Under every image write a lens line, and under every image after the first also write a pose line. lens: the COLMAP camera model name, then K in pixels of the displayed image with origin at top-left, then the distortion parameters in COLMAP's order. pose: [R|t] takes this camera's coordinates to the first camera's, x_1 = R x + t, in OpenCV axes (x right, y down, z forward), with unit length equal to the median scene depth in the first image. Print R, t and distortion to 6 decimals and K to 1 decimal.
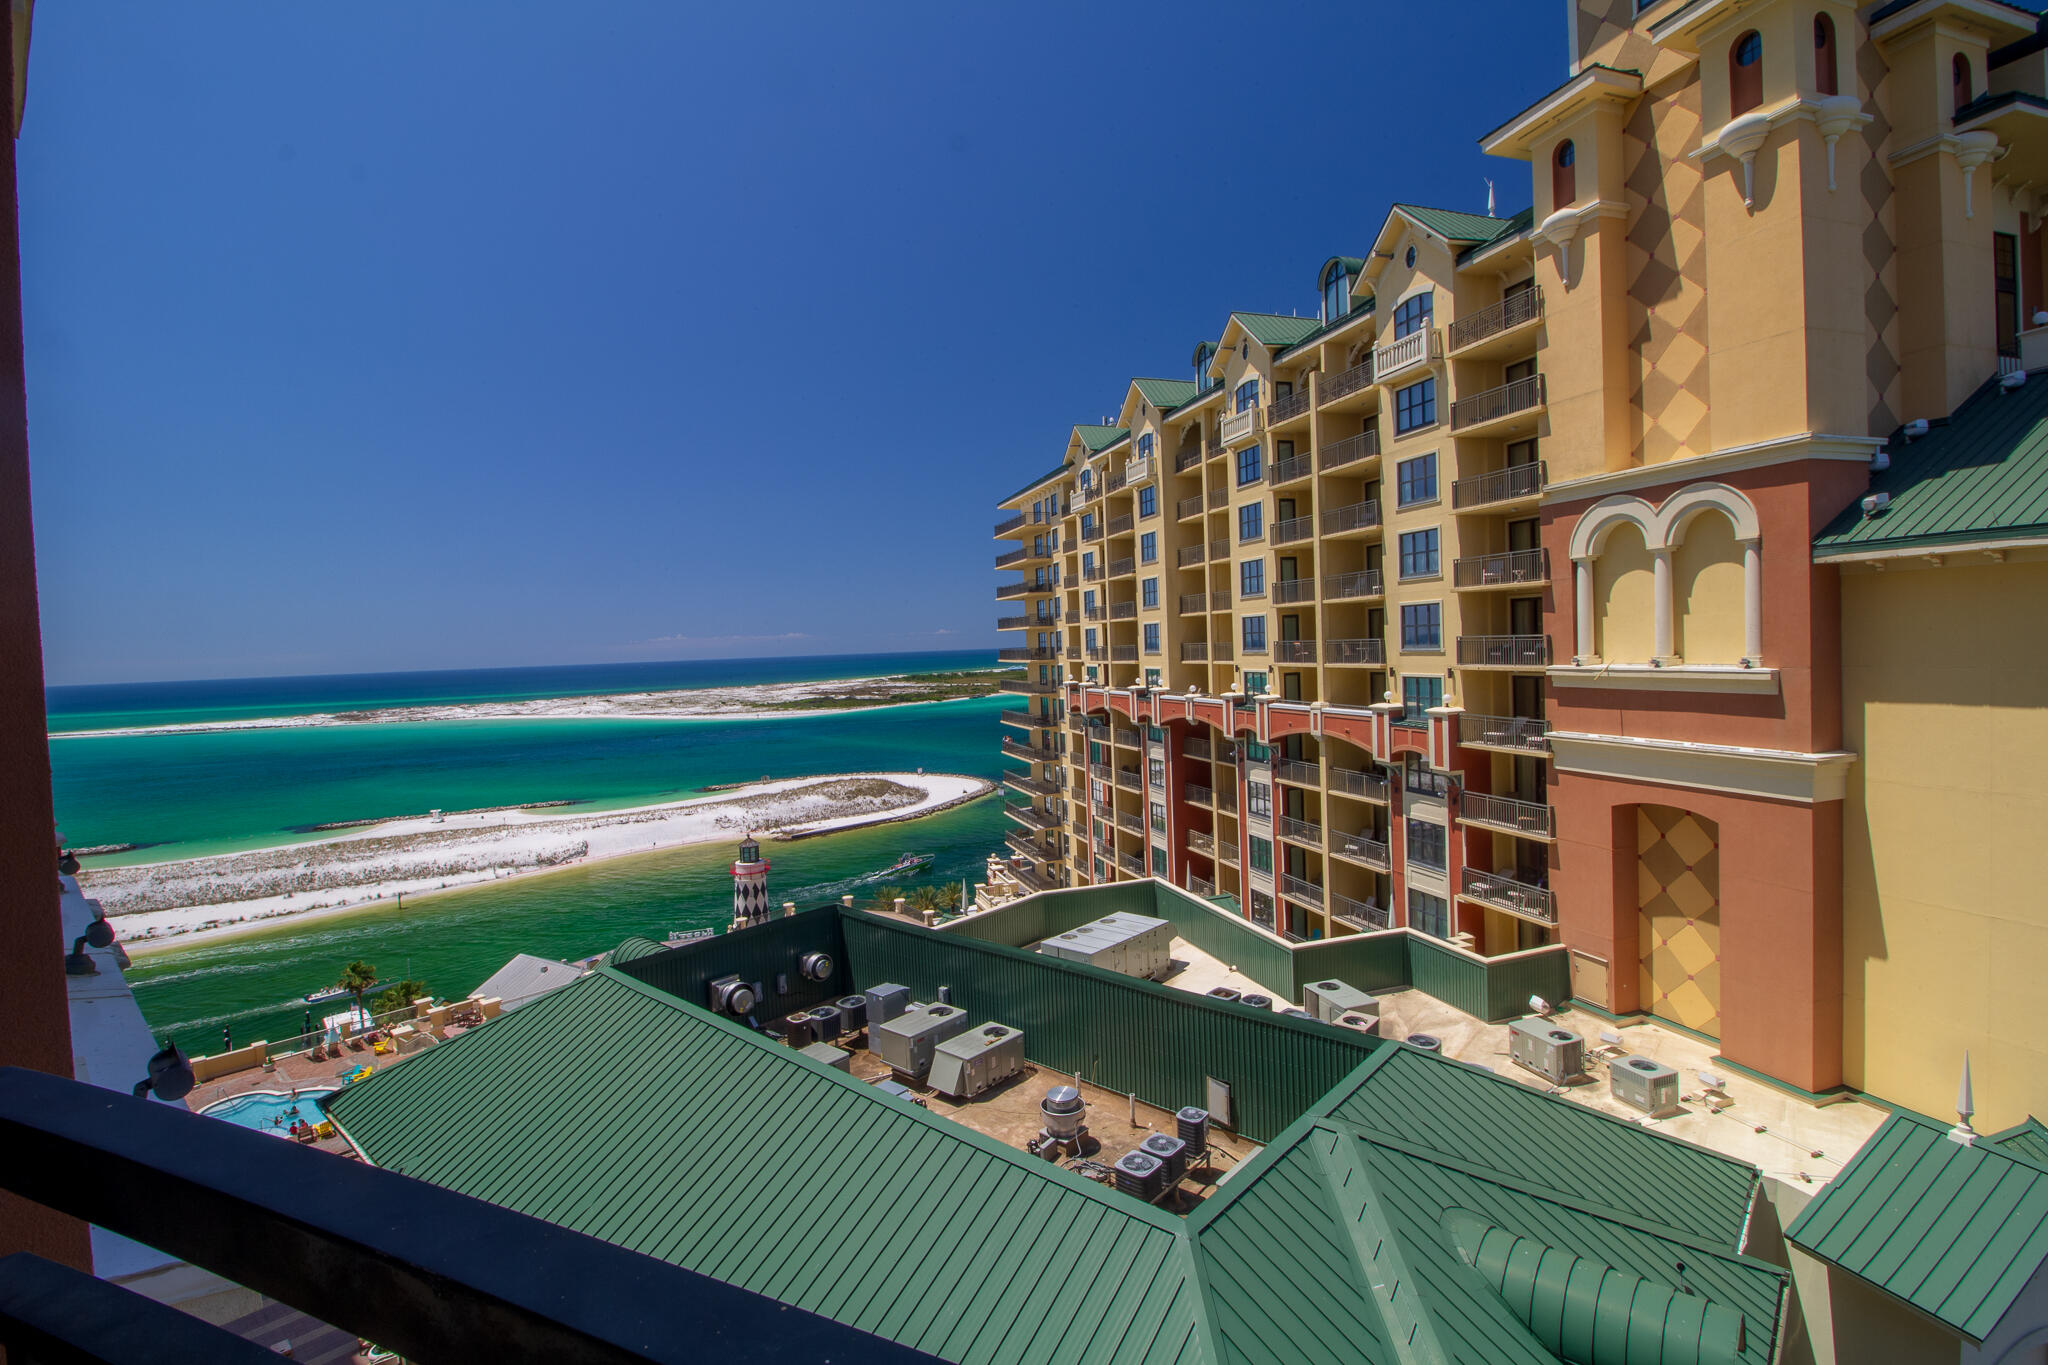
lens RADIAL K [[962.0, 0, 1025.7], [0, 962.0, 670.9], [0, 0, 1]] dist [-0.003463, -0.007002]
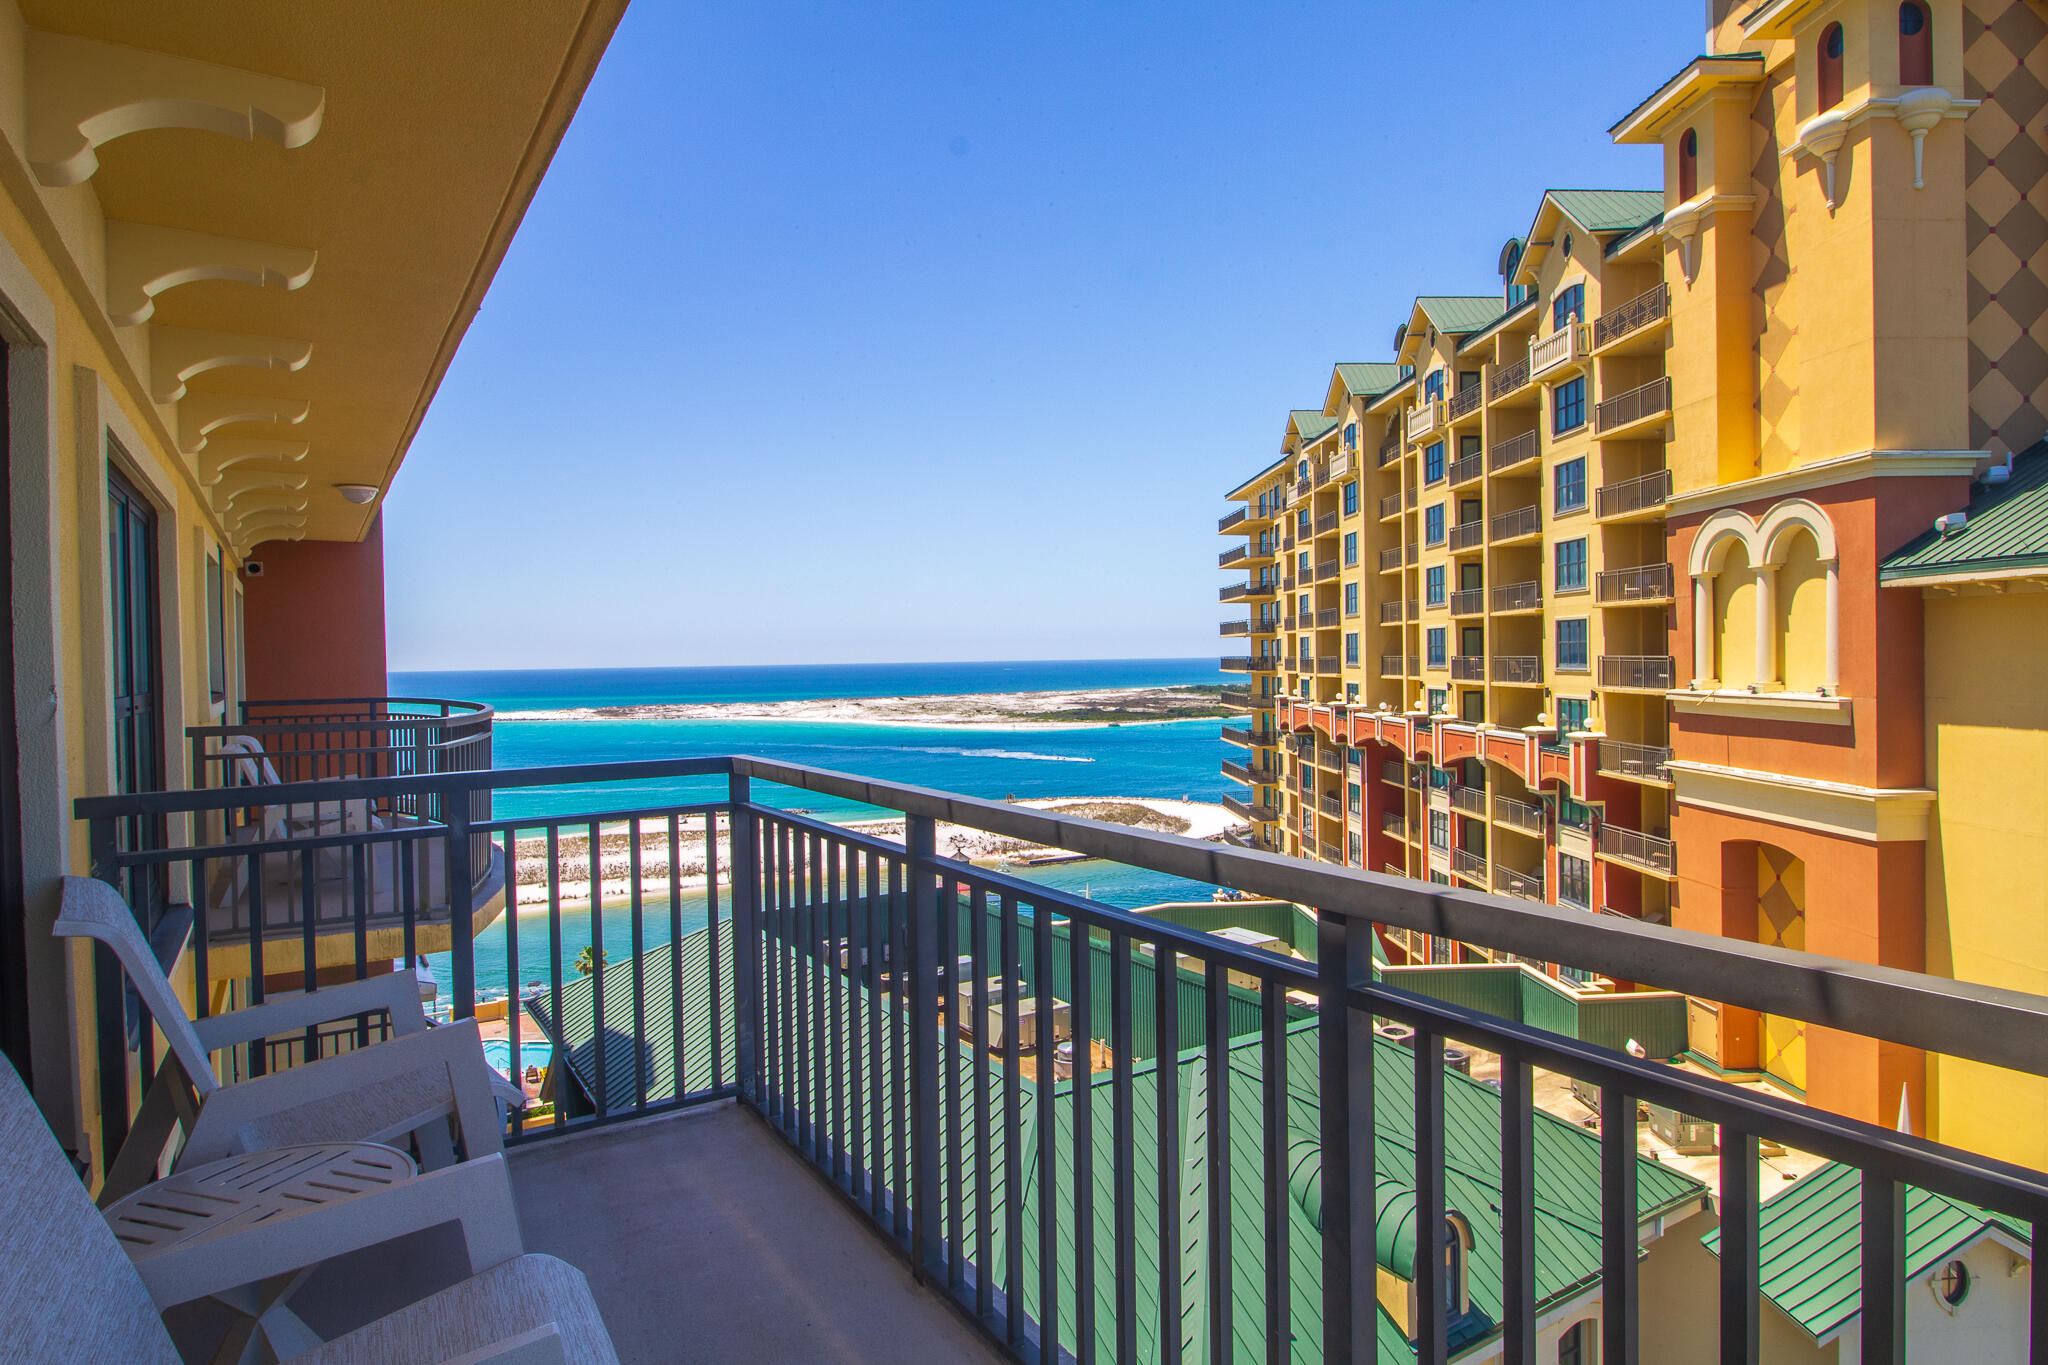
lens RADIAL K [[1162.5, 0, 1021.9], [0, 1162.5, 668.9], [0, 0, 1]] dist [0.003554, -0.004146]
pose [[0.961803, 0.025263, -0.272573, 0.214591], [-0.027938, 0.999592, -0.005939, -0.000687], [0.272311, 0.013328, 0.962117, -0.220474]]
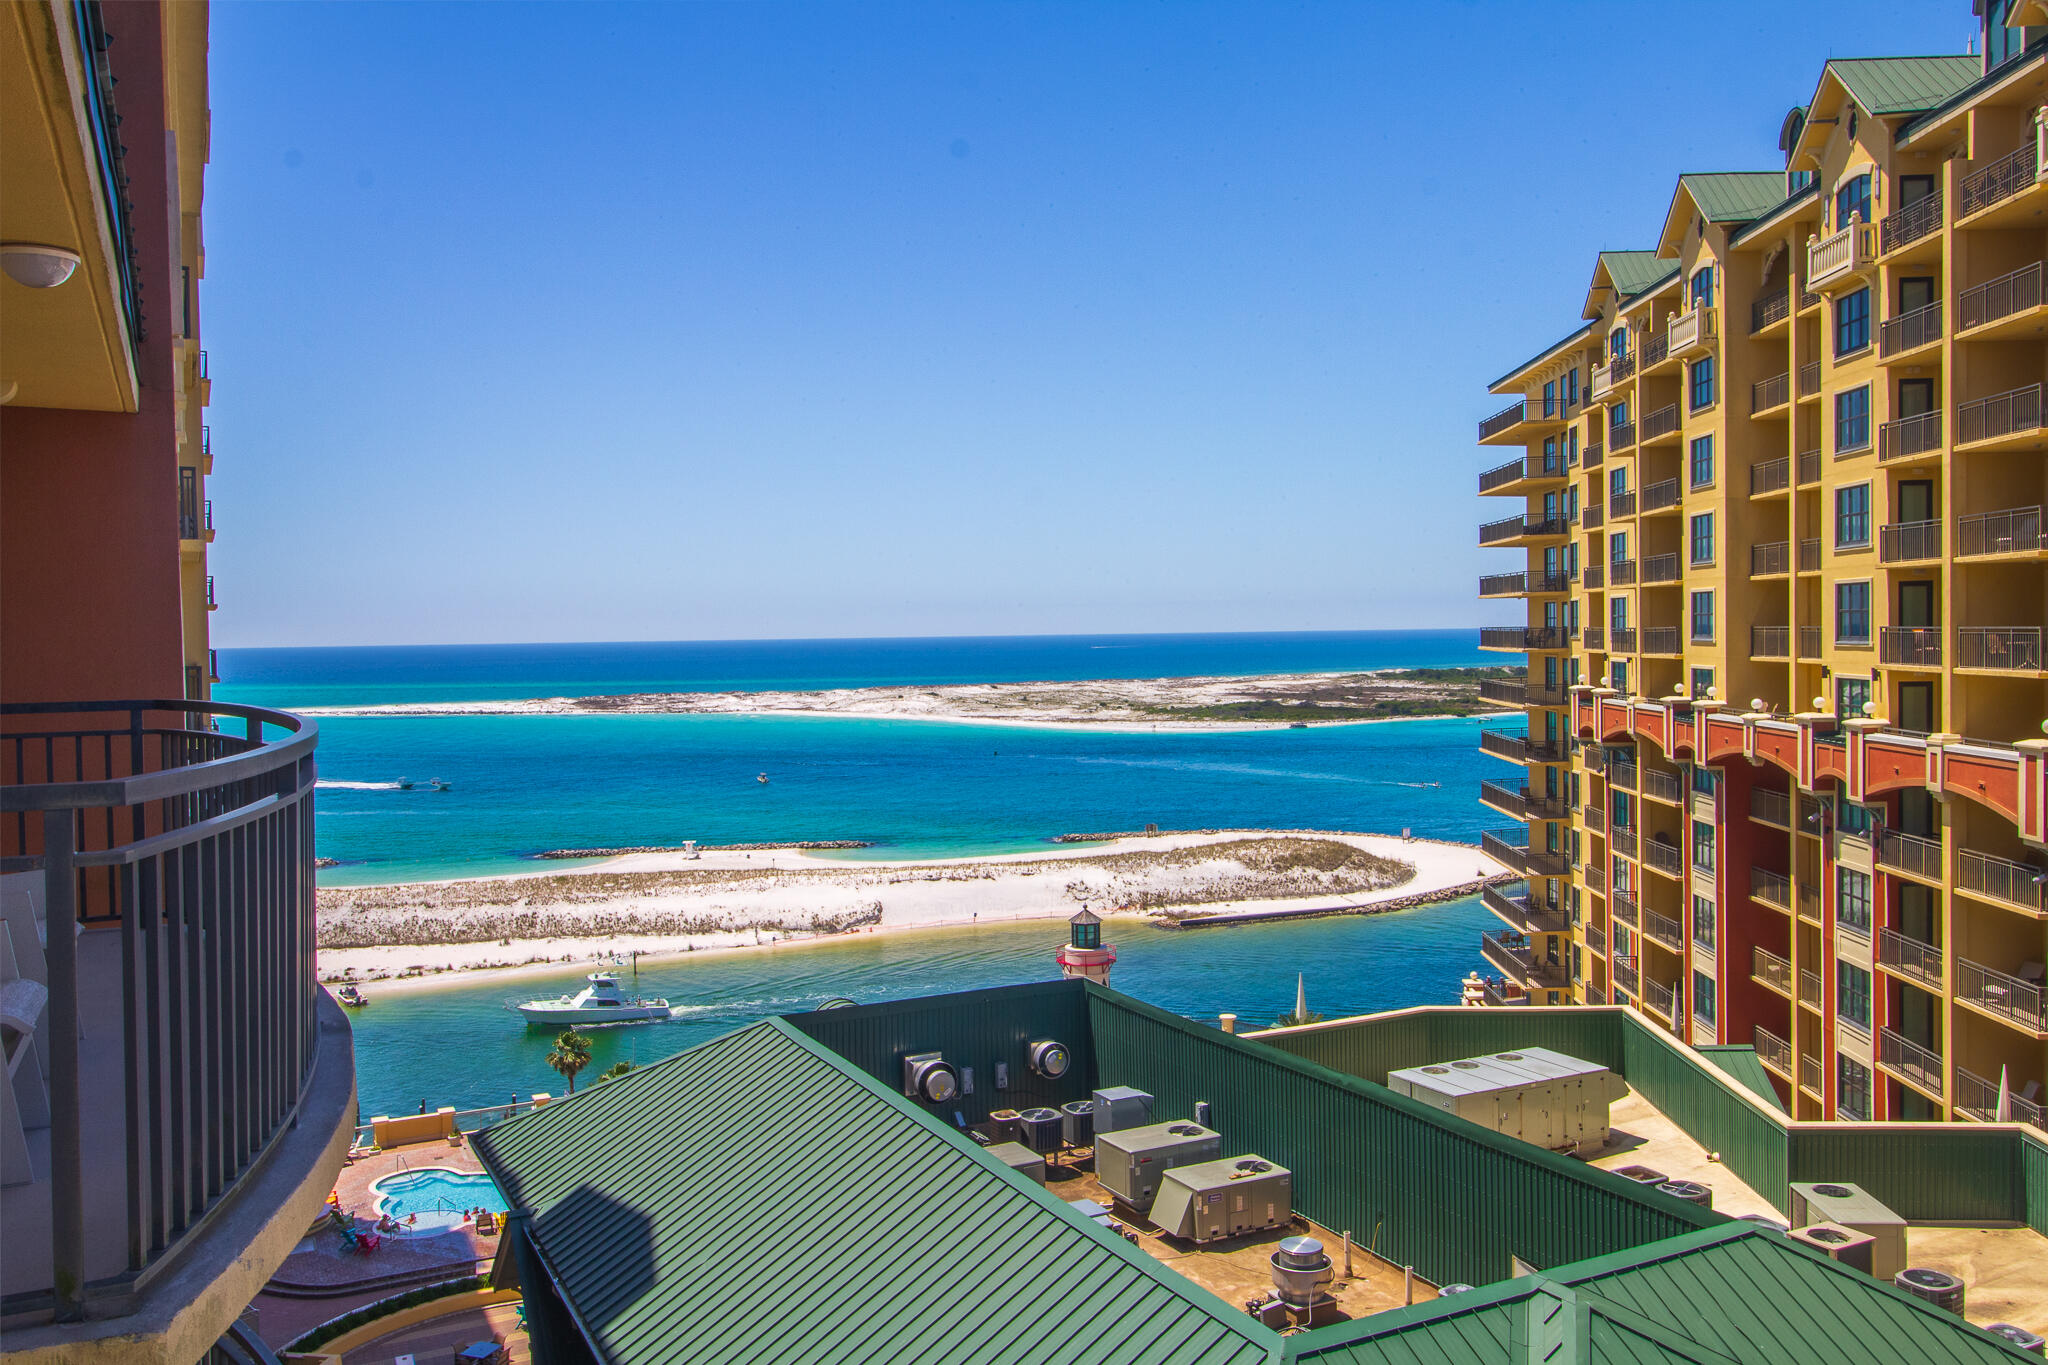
lens RADIAL K [[1638.6, 0, 1010.7], [0, 1638.6, 670.7], [0, 0, 1]] dist [0.017615, -0.019573]
pose [[0.932464, 0.033231, -0.359730, 0.162868], [-0.030732, 0.999447, 0.012665, -0.000664], [0.359952, -0.000755, 0.932970, -0.142713]]
